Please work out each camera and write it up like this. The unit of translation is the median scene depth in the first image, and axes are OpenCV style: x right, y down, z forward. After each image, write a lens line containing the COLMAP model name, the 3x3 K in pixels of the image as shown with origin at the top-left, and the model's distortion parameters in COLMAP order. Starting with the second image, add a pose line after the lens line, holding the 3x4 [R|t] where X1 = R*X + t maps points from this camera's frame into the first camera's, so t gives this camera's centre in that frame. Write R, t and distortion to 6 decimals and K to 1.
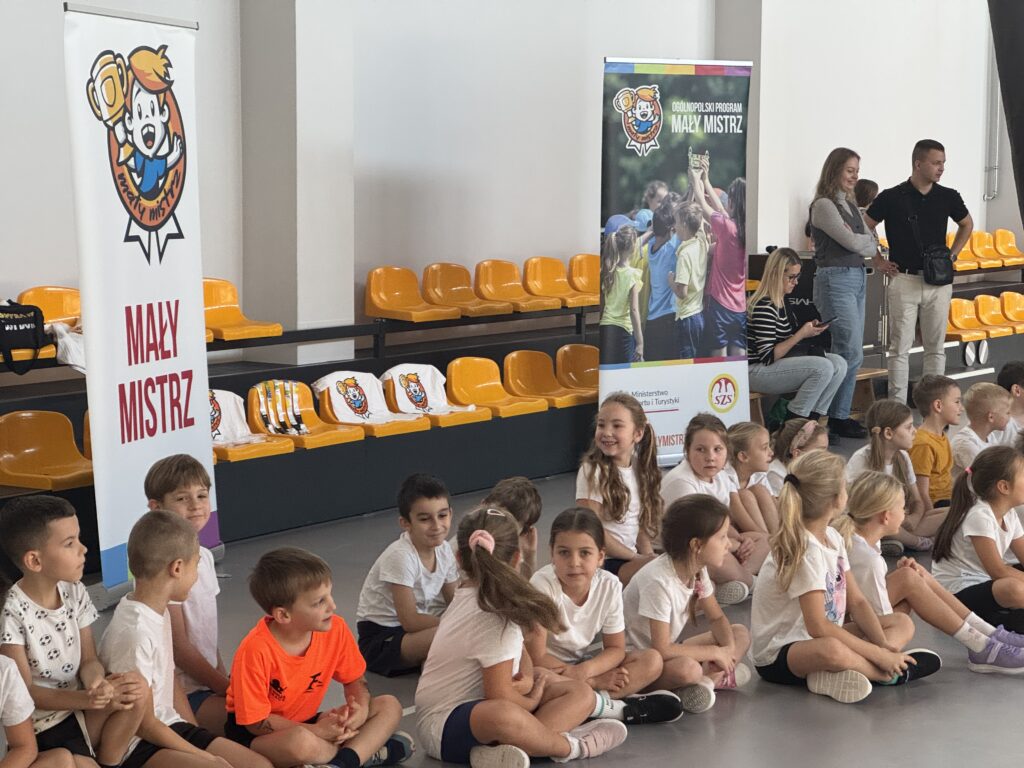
lens RADIAL K [[2333.8, 0, 512.0], [0, 2333.8, 384.0], [0, 0, 1]] dist [0.249568, 0.015765]
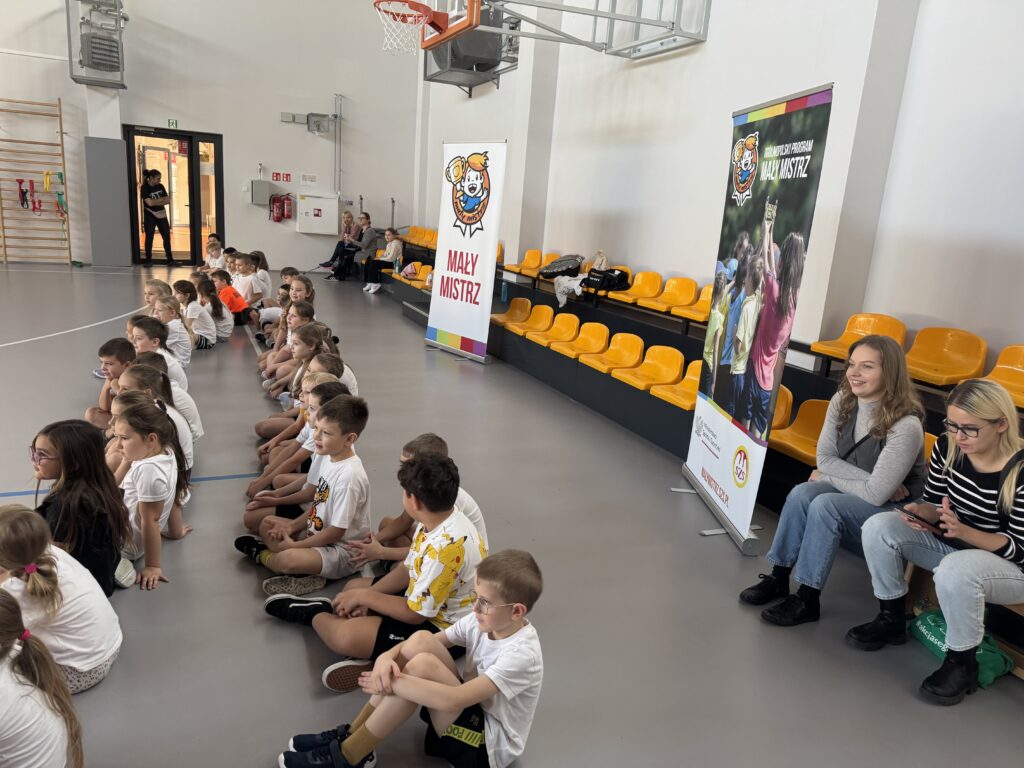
lens RADIAL K [[720.7, 0, 514.7], [0, 720.7, 383.4], [0, 0, 1]] dist [0.152807, -0.216192]
pose [[-0.540852, 0.158081, -0.826129, 0.521593], [-0.153635, 0.947090, 0.281810, -0.133267], [0.826968, 0.279340, -0.487949, 1.474343]]
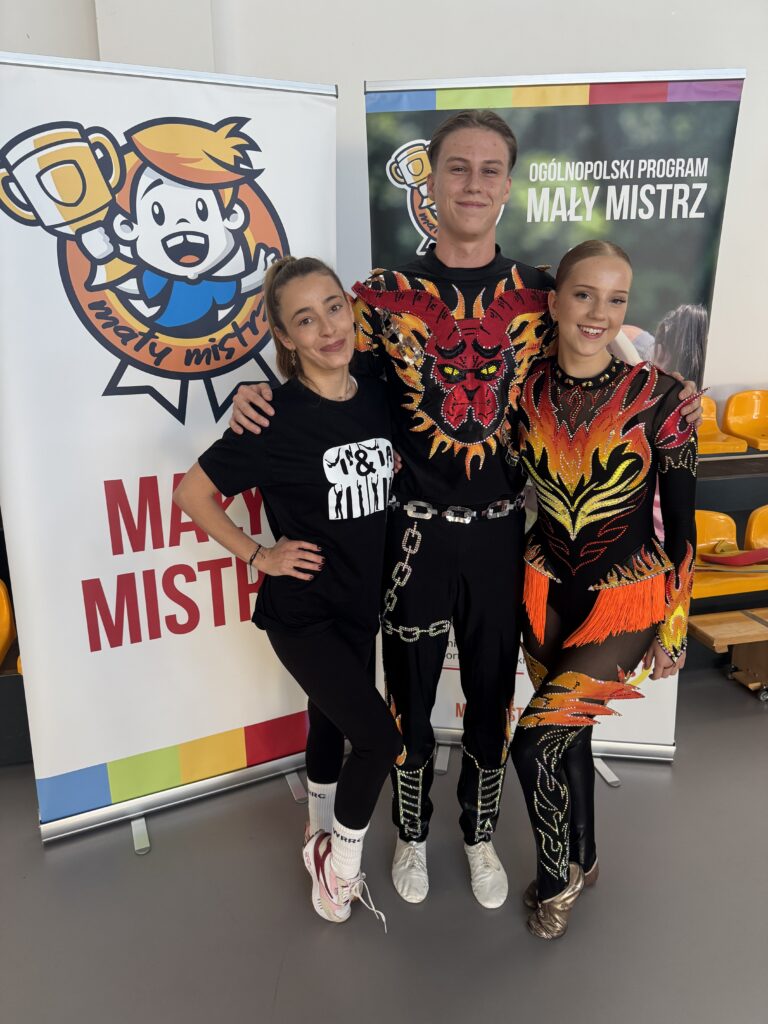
lens RADIAL K [[871.8, 0, 434.4], [0, 871.8, 576.1], [0, 0, 1]] dist [0.071372, -0.089820]
pose [[0.680195, 0.220253, -0.699159, 0.116037], [-0.062128, 0.967682, 0.244402, -0.076713], [0.730394, -0.122803, 0.671896, 0.841921]]
